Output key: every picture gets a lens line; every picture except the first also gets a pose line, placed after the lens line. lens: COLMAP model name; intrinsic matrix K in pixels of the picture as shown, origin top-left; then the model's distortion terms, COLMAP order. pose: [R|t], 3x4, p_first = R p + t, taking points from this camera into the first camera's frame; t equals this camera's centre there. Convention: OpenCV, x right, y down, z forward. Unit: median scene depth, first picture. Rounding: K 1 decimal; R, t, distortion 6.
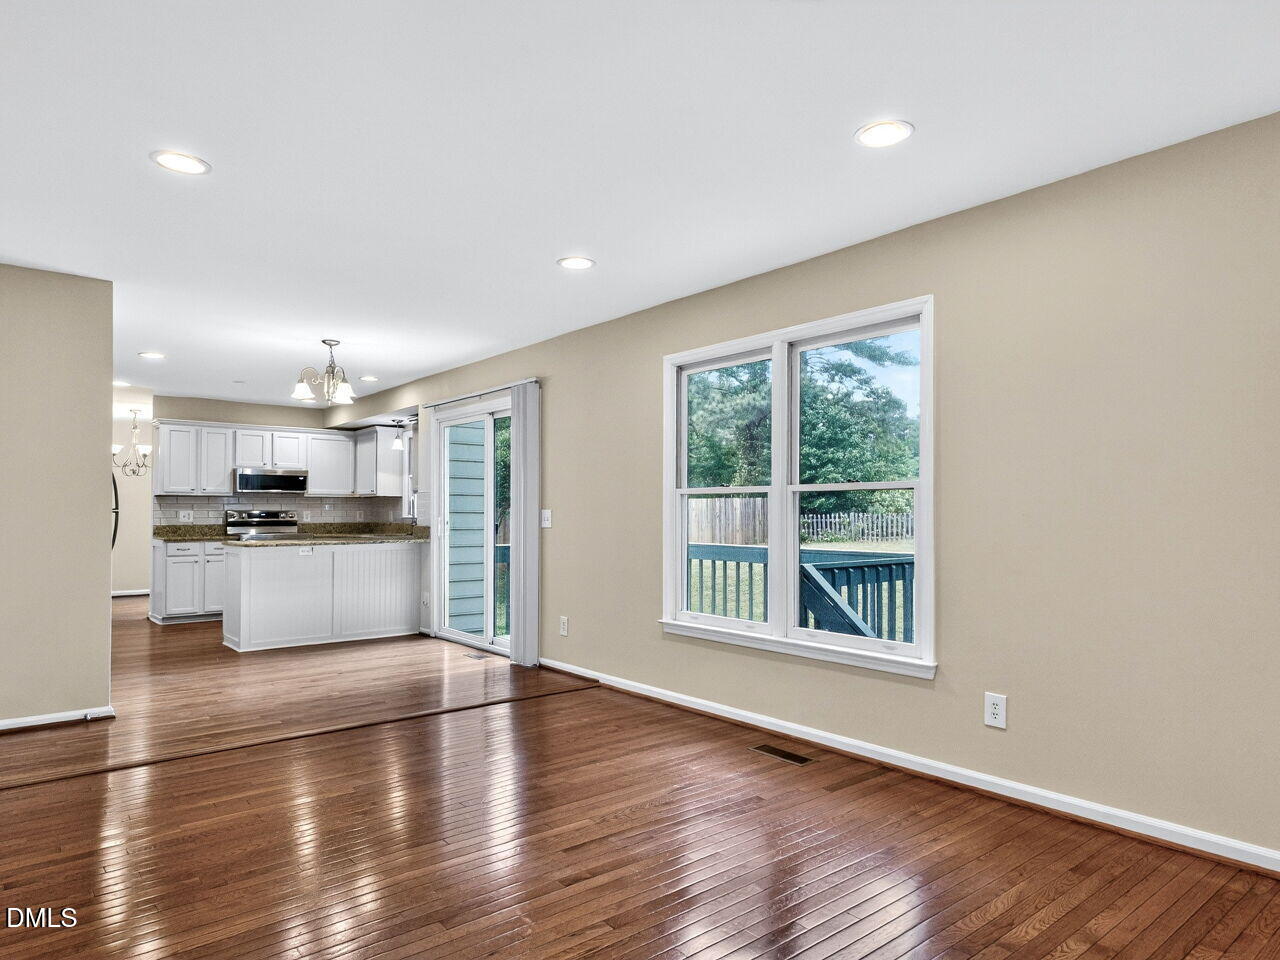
lens RADIAL K [[766.0, 0, 634.5], [0, 766.0, 507.1], [0, 0, 1]] dist [0.010197, 0.002325]
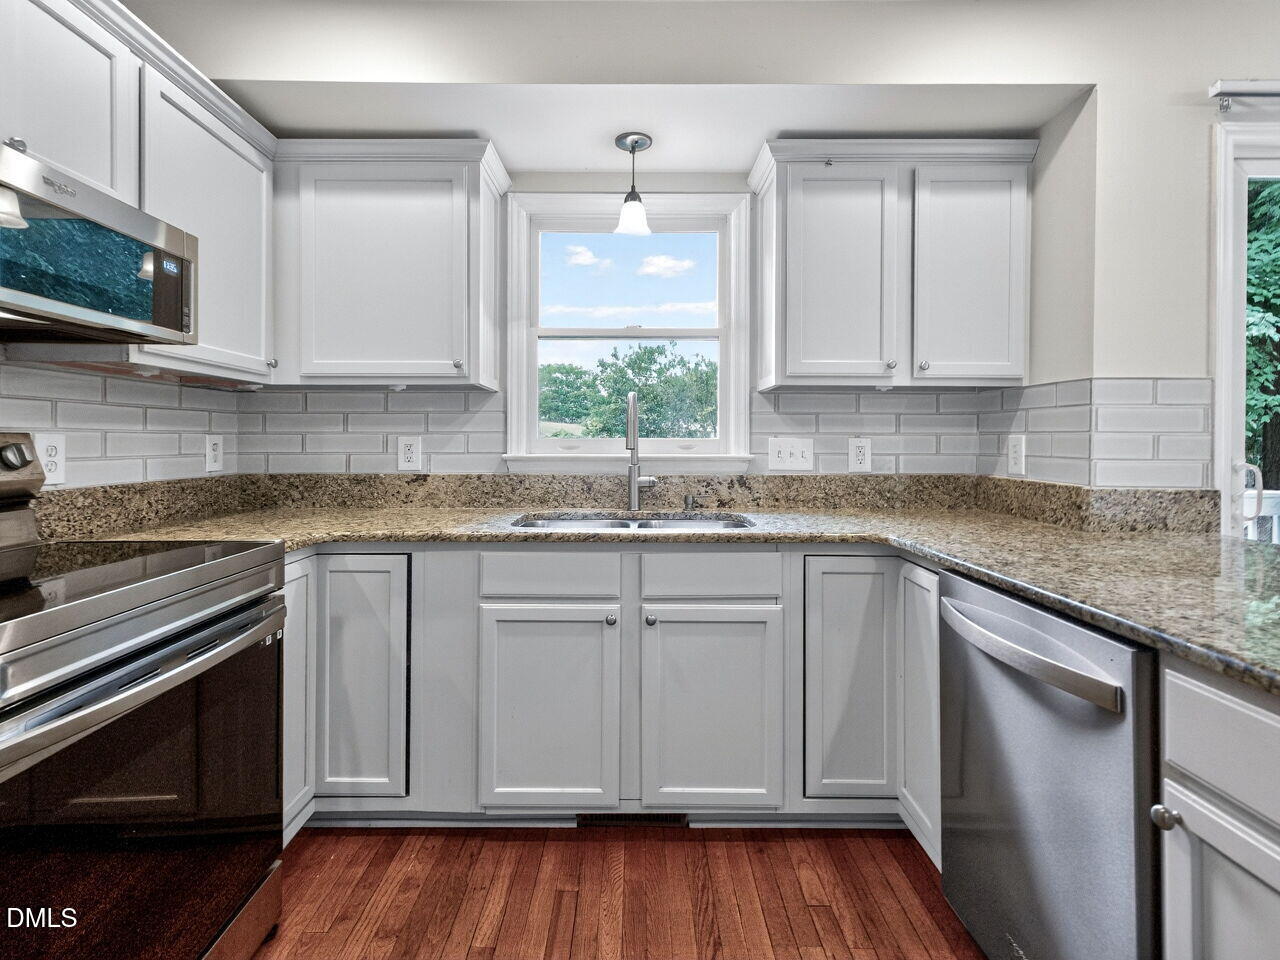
lens RADIAL K [[661.5, 0, 643.3], [0, 661.5, 443.8], [0, 0, 1]] dist [0.015769, 0.001564]
pose [[0.638091, -0.001096, 0.769961, -0.485756], [-0.010481, 0.999894, 0.010109, 0.004504], [-0.769890, -0.014520, 0.638011, 0.788568]]
